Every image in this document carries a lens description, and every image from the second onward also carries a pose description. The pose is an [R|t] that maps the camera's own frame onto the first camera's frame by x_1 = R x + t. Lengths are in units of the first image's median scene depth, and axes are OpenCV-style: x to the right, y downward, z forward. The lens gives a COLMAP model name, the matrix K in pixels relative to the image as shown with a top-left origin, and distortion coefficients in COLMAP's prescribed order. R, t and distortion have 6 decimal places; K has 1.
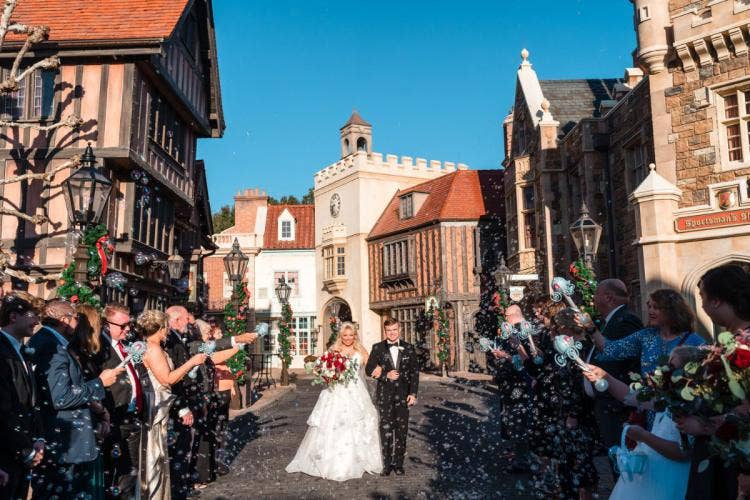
lens RADIAL K [[711.8, 0, 354.3], [0, 711.8, 261.9], [0, 0, 1]] dist [-0.003597, 0.001424]
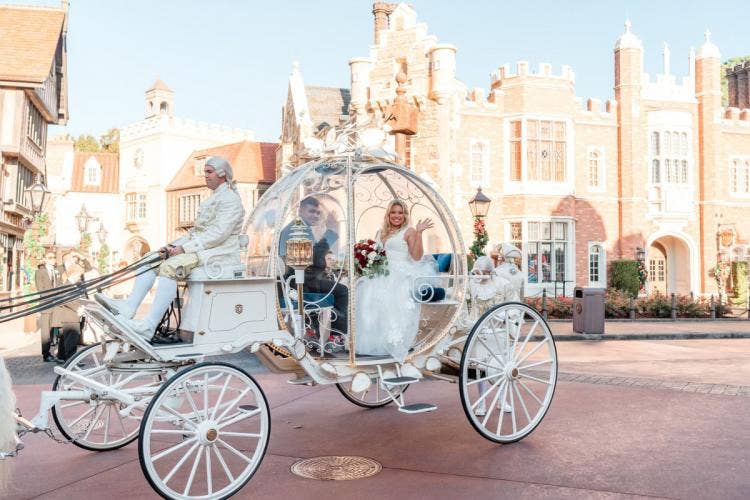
lens RADIAL K [[711.8, 0, 354.3], [0, 711.8, 261.9], [0, 0, 1]] dist [-0.003597, 0.001424]
pose [[0.957791, 0.035468, 0.285269, -0.018745], [-0.060517, 0.994998, 0.079475, -0.029294], [-0.281023, -0.093384, 0.955147, -0.279083]]
